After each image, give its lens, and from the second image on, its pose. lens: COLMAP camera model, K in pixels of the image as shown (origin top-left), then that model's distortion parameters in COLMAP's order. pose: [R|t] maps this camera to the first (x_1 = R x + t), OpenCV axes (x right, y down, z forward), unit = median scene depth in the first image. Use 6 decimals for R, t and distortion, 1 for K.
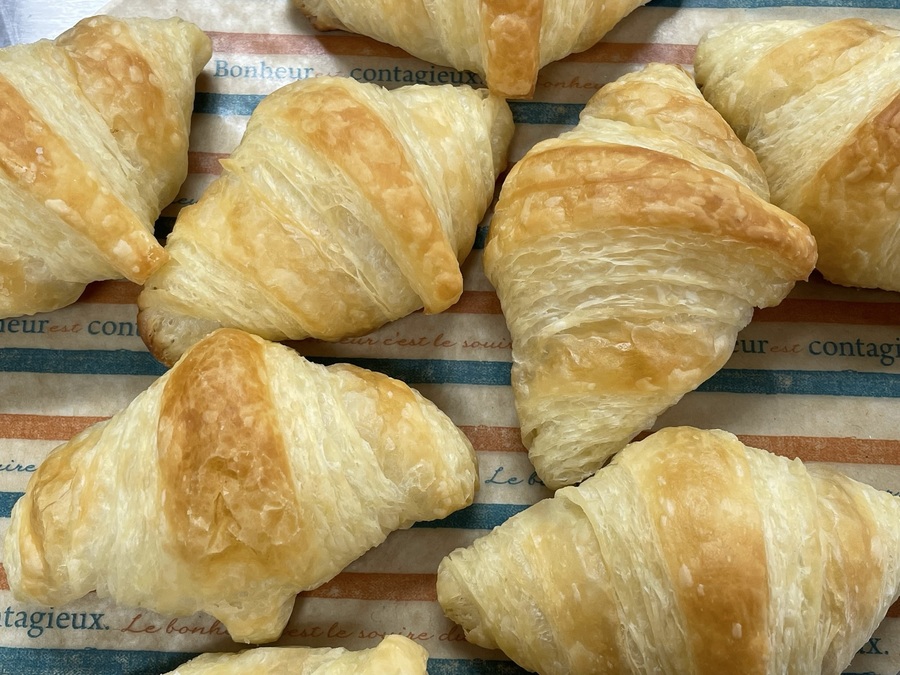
lens RADIAL K [[1176.3, 0, 454.0], [0, 1176.3, 336.5], [0, 0, 1]] dist [0.152482, 0.000000]
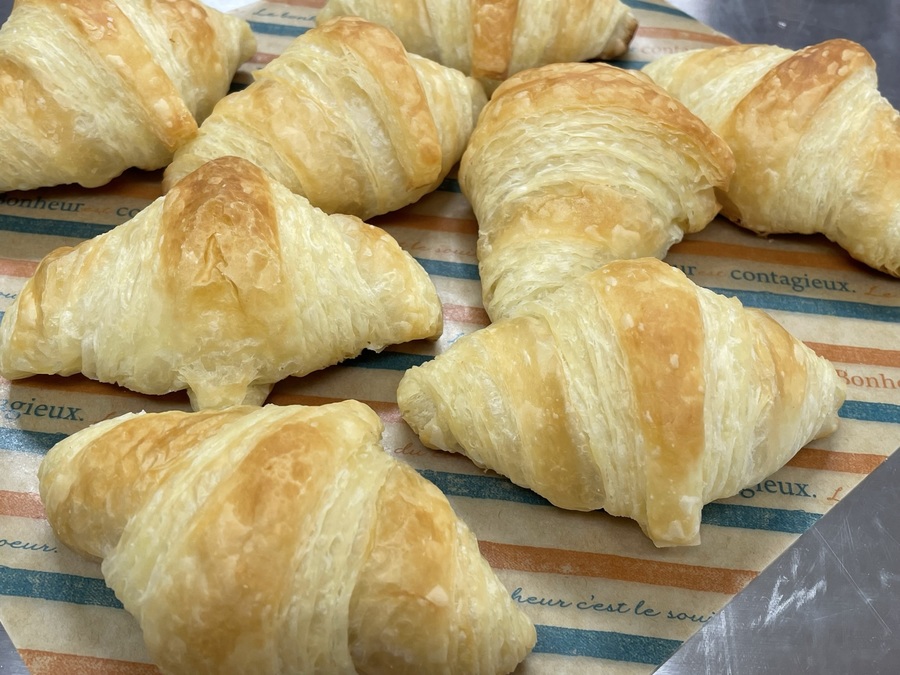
lens RADIAL K [[971.7, 0, 447.6], [0, 971.7, 337.9], [0, 0, 1]] dist [0.125673, 0.000000]
pose [[0.996728, 0.080652, 0.005291, 0.023016], [-0.071930, 0.914976, -0.397045, 0.519875], [-0.036863, 0.395365, 0.917784, 0.168027]]
